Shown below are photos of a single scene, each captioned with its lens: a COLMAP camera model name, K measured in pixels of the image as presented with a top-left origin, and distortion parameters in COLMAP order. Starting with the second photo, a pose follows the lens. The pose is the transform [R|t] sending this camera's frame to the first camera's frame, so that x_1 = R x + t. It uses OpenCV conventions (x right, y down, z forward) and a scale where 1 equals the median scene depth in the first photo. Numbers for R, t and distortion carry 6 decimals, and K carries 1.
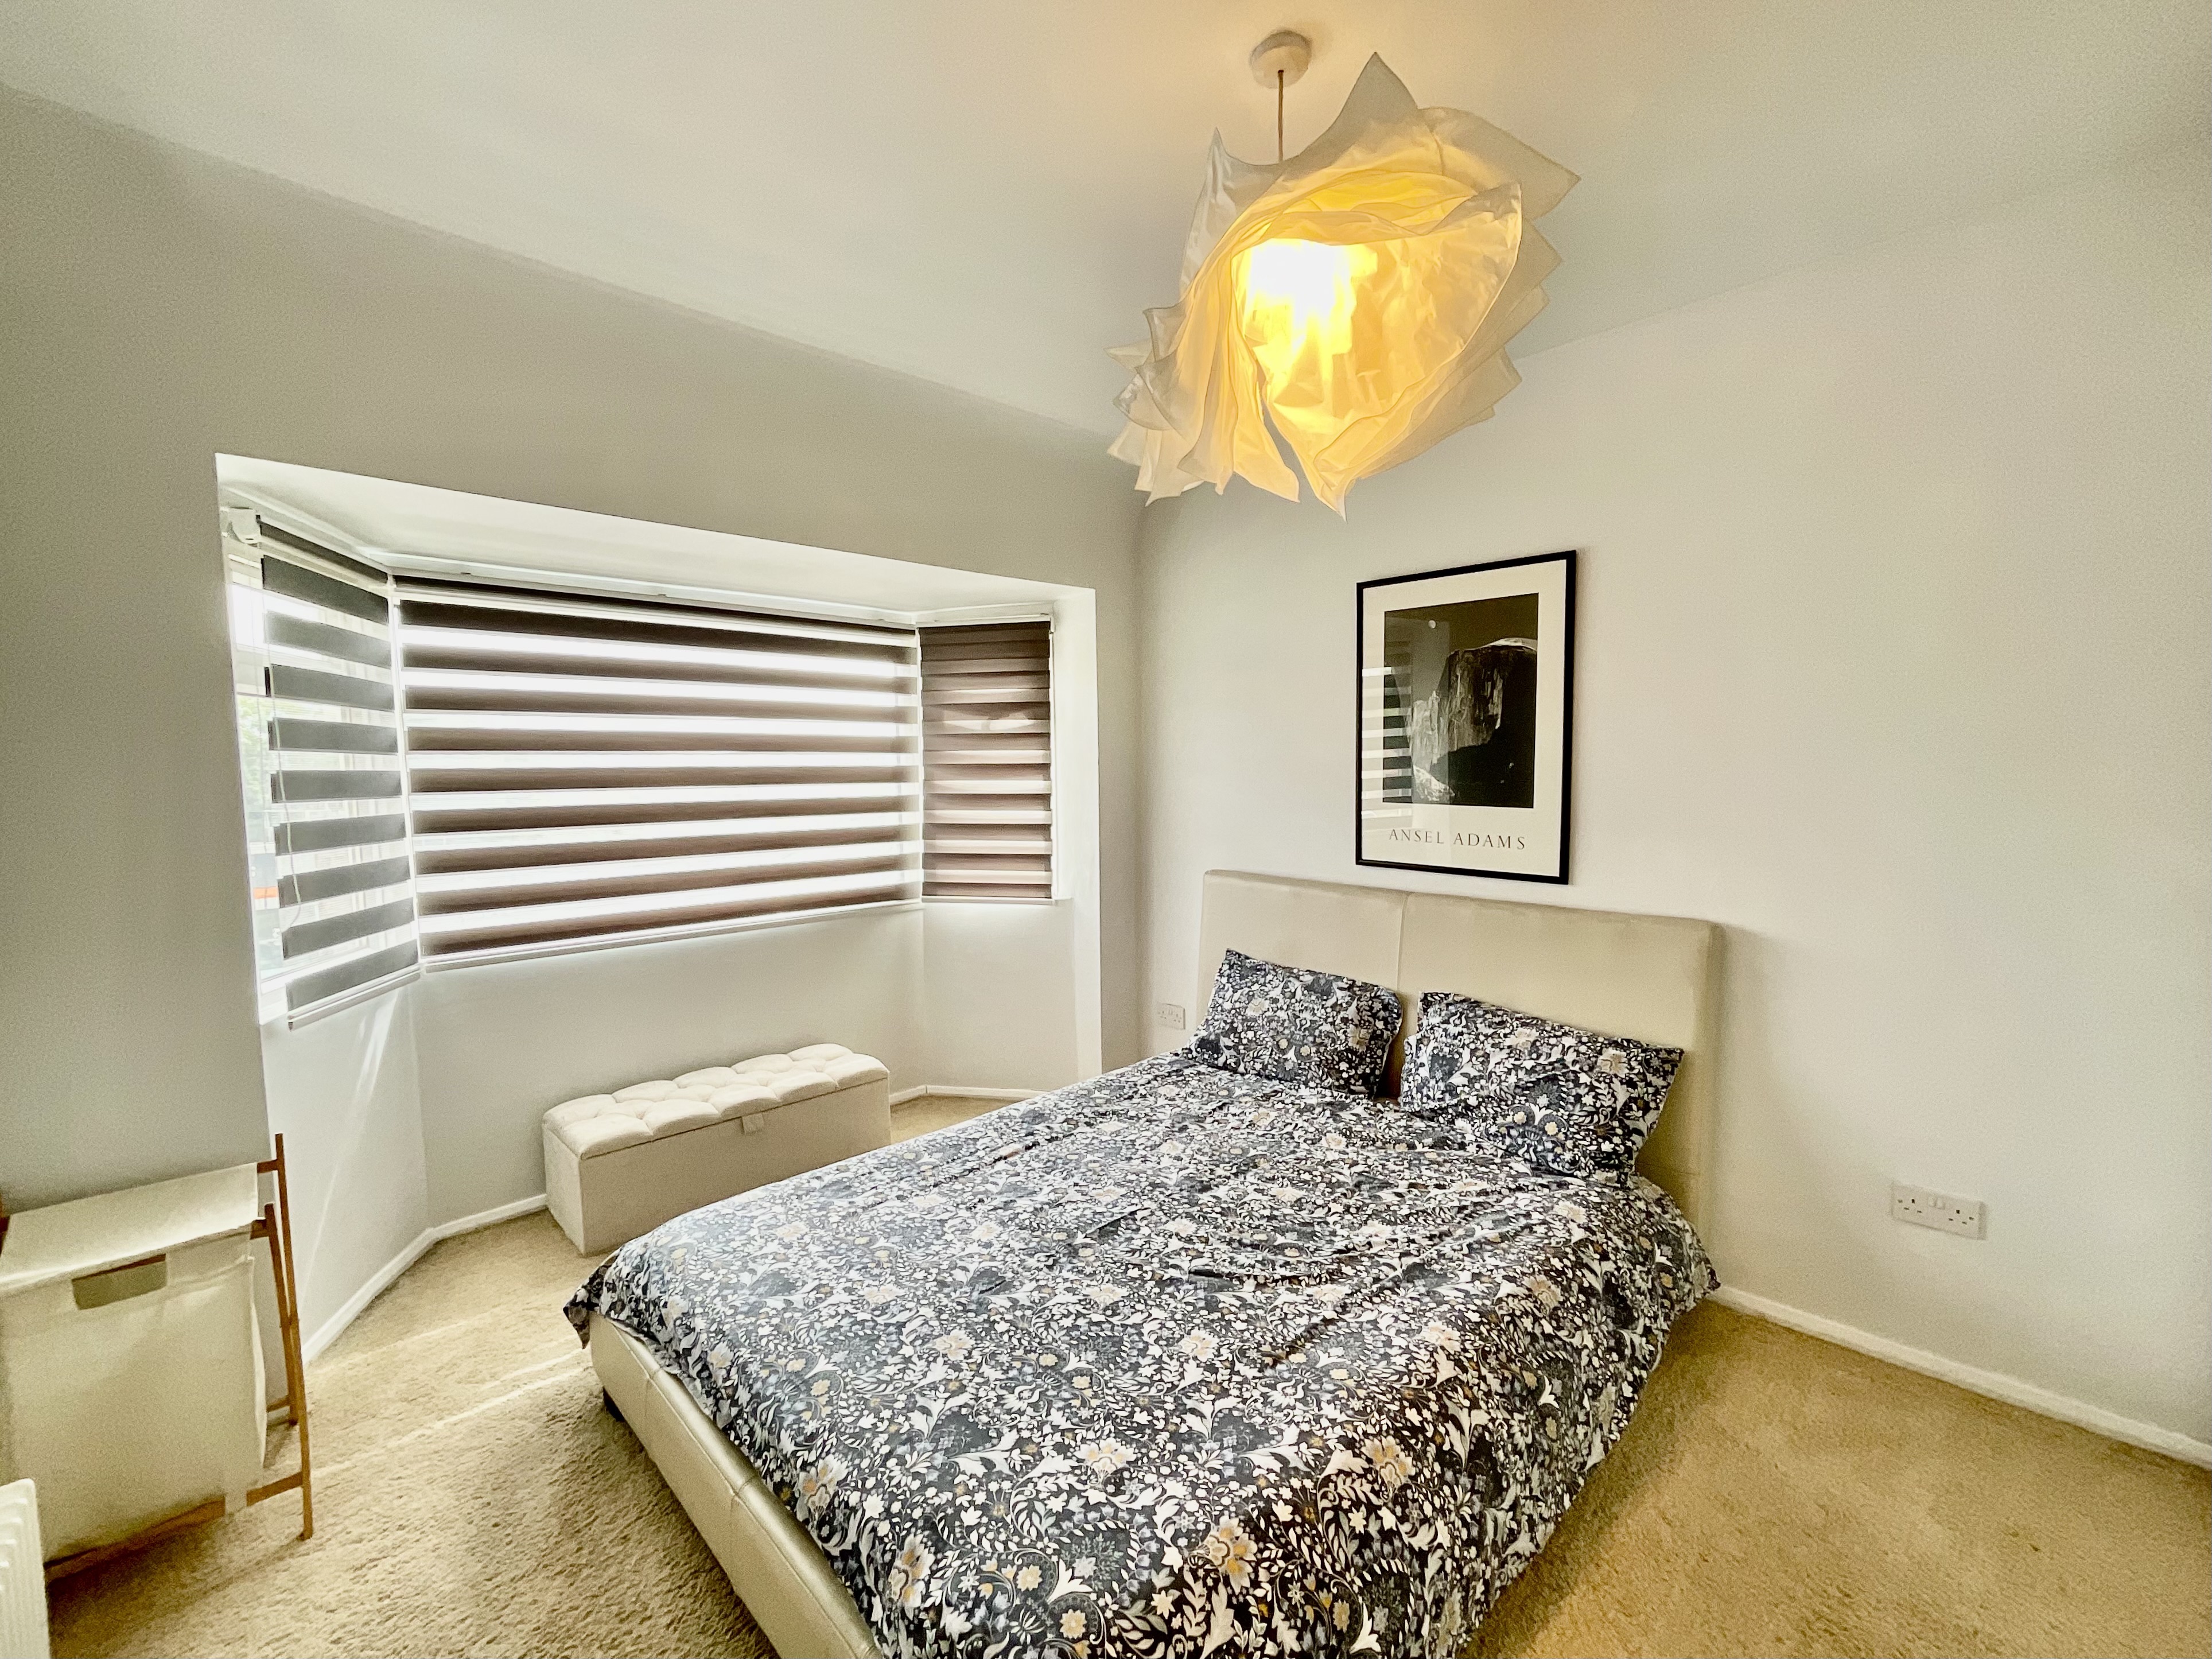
lens RADIAL K [[903.3, 0, 1086.2], [0, 903.3, 836.5], [0, 0, 1]] dist [-0.003042, 0.001172]
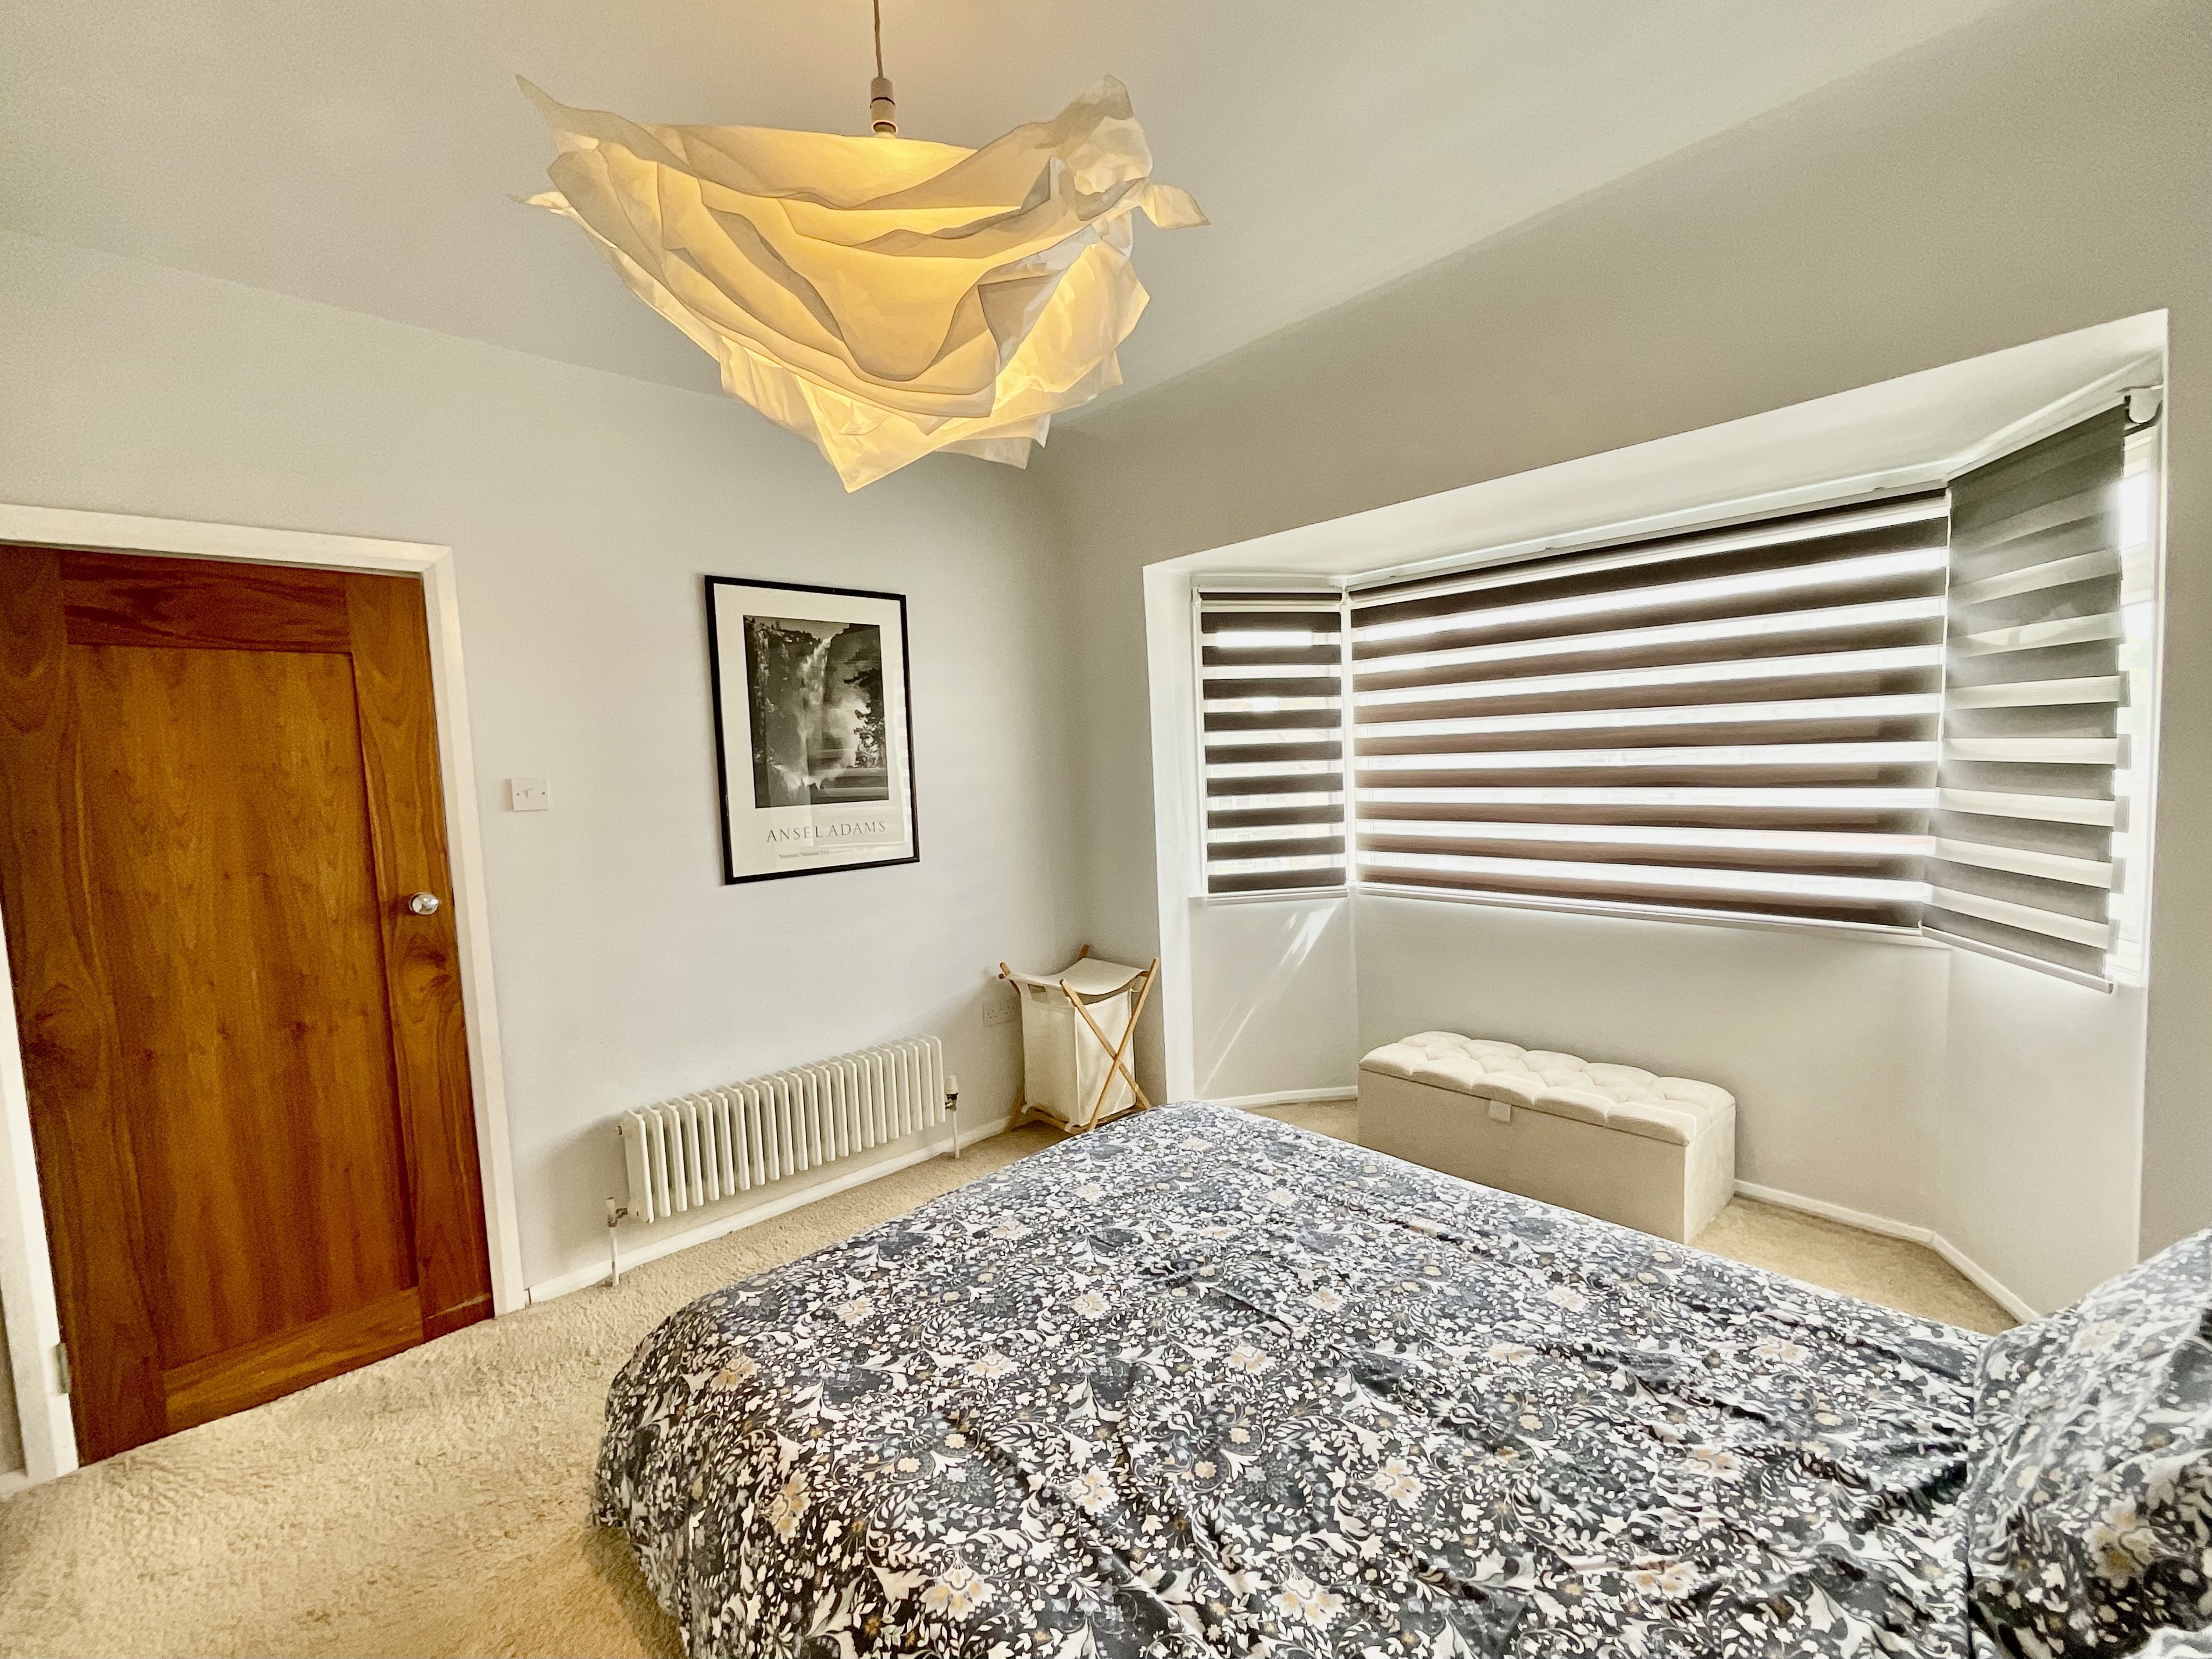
lens RADIAL K [[903.3, 0, 1097.1], [0, 903.3, 815.5], [0, 0, 1]] dist [-0.003042, 0.001172]
pose [[0.041137, 0.076018, -0.996258, 0.637557], [-0.037532, 0.996515, 0.074488, -0.052691], [0.998448, 0.034327, 0.043846, 0.651730]]
